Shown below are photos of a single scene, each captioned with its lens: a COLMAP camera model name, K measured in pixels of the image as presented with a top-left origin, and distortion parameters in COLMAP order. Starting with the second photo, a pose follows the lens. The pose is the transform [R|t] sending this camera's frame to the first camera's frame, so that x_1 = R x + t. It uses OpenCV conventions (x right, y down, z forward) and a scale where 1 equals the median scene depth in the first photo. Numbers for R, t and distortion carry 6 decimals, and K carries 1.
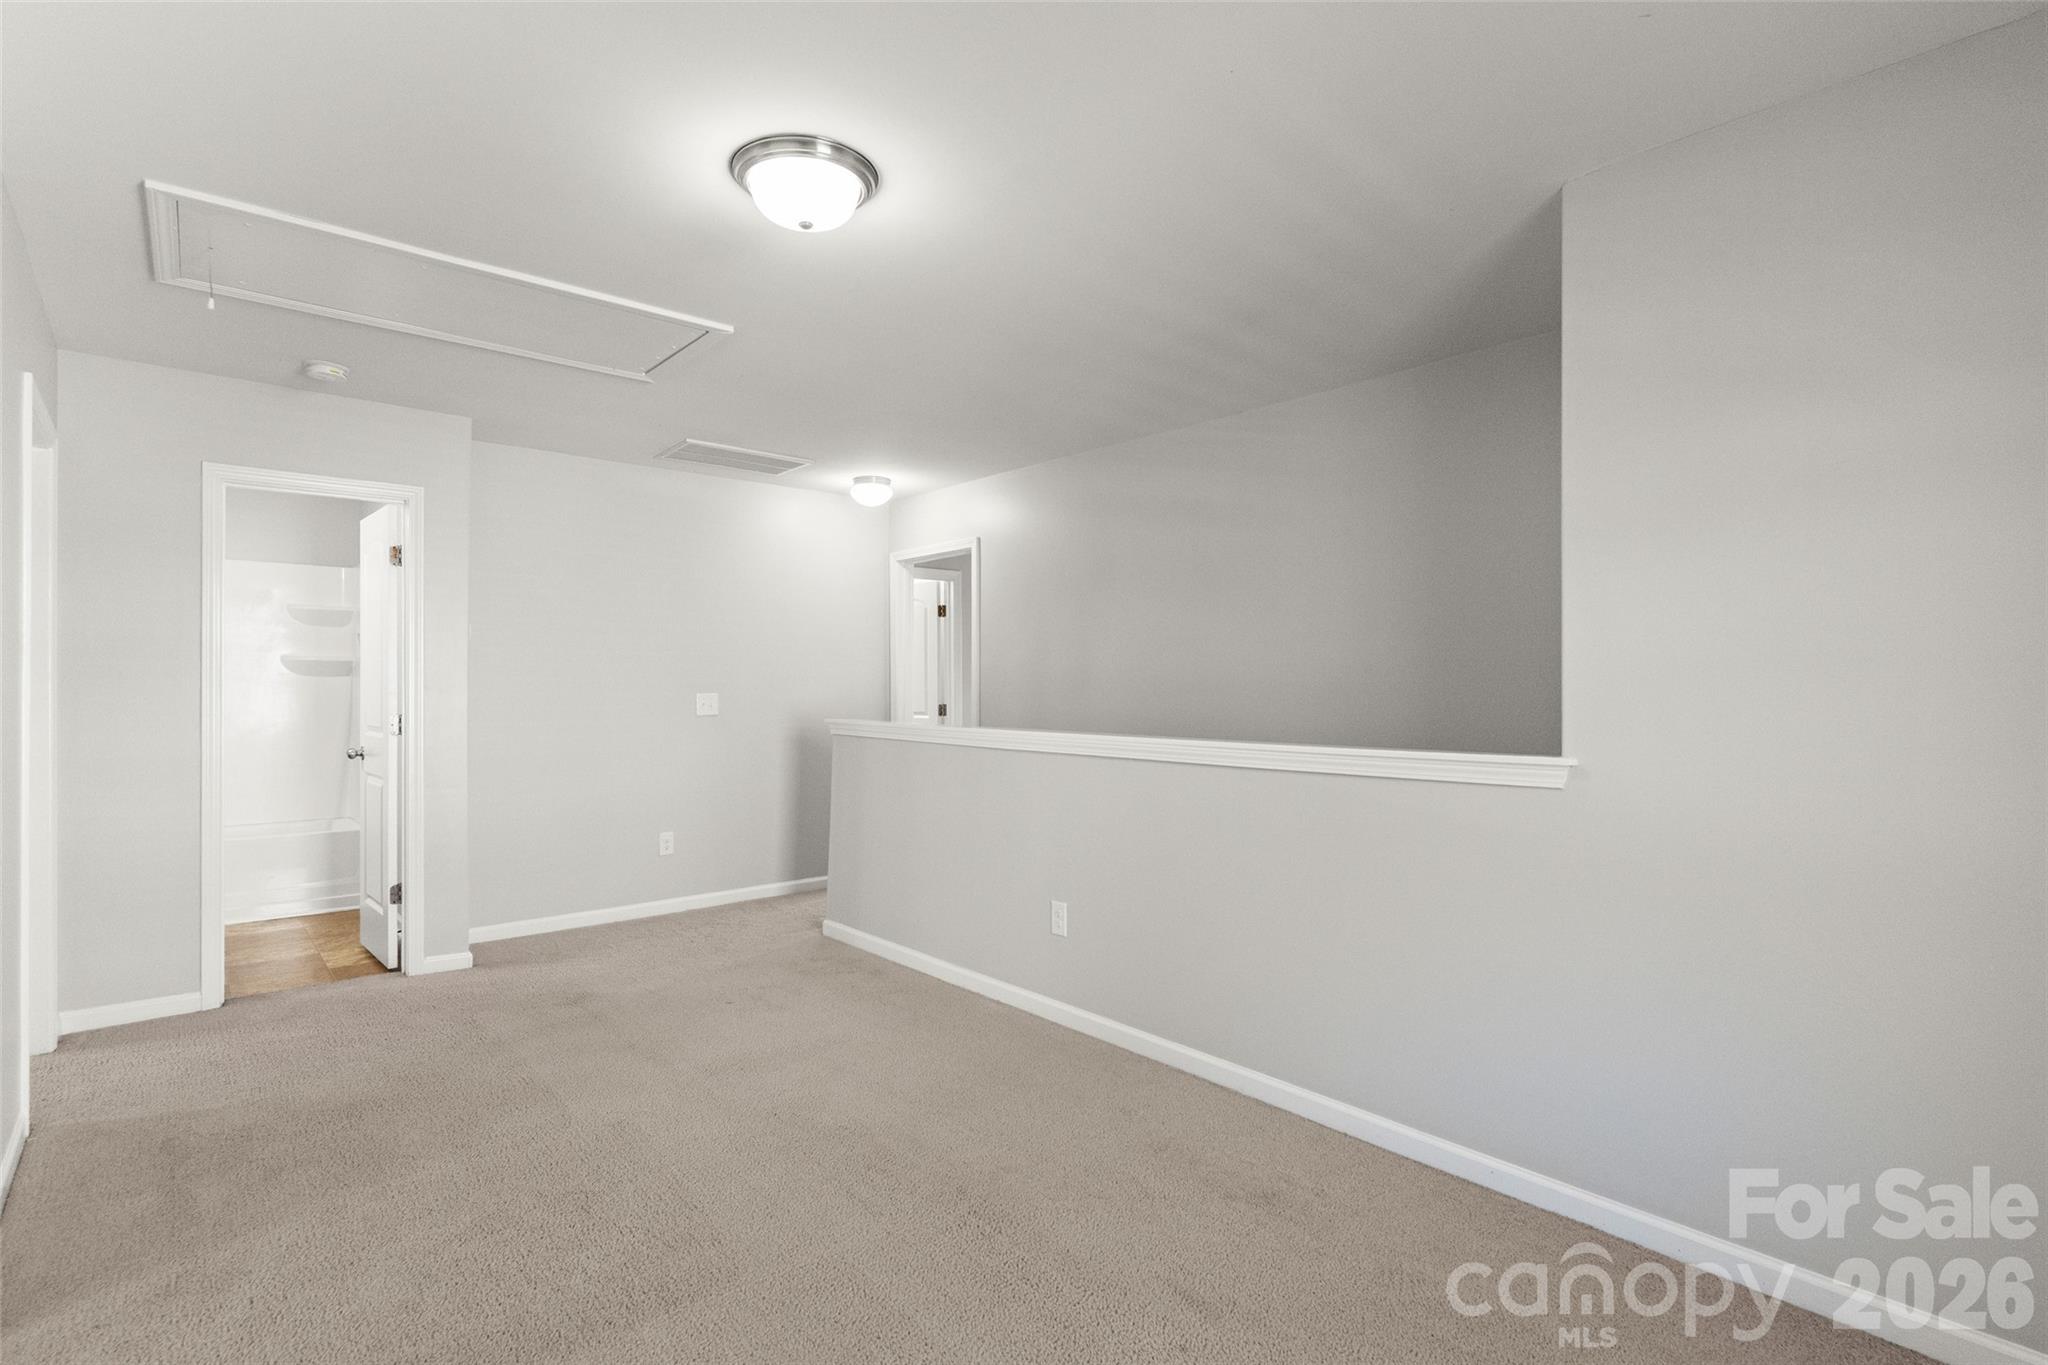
lens RADIAL K [[961.7, 0, 1024.0], [0, 961.7, 682.5], [0, 0, 1]] dist [-0.000896, -0.000245]
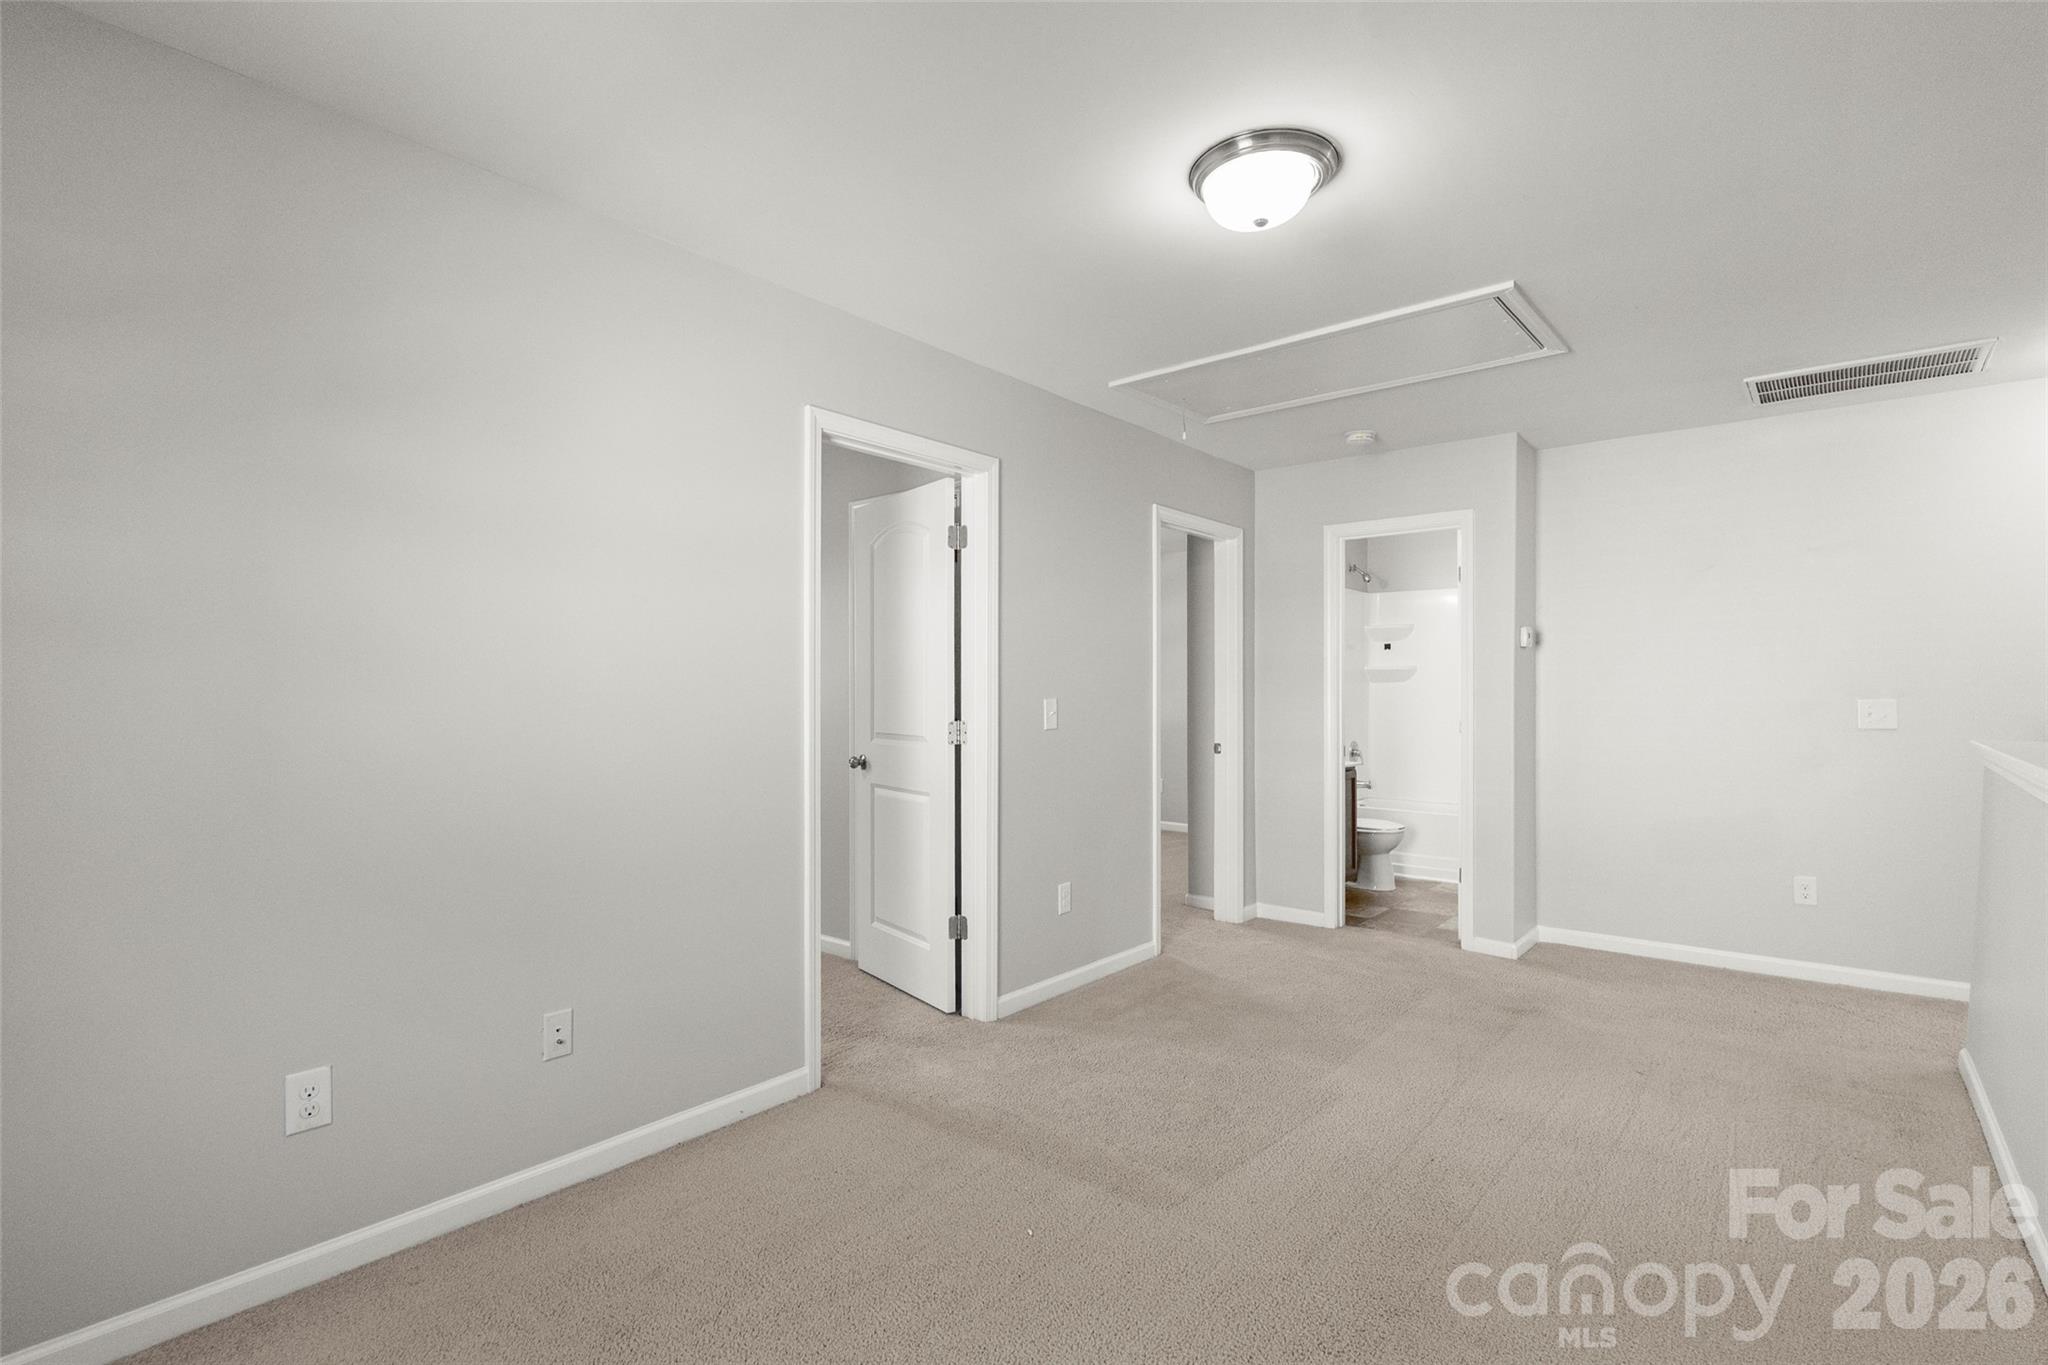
lens RADIAL K [[961.7, 0, 1024.0], [0, 961.7, 682.5], [0, 0, 1]] dist [-0.000896, -0.000245]
pose [[0.175754, -0.013378, -0.984343, 0.380568], [0.003715, 0.999910, -0.012926, 0.008481], [0.984427, -0.001385, 0.175788, 0.311012]]
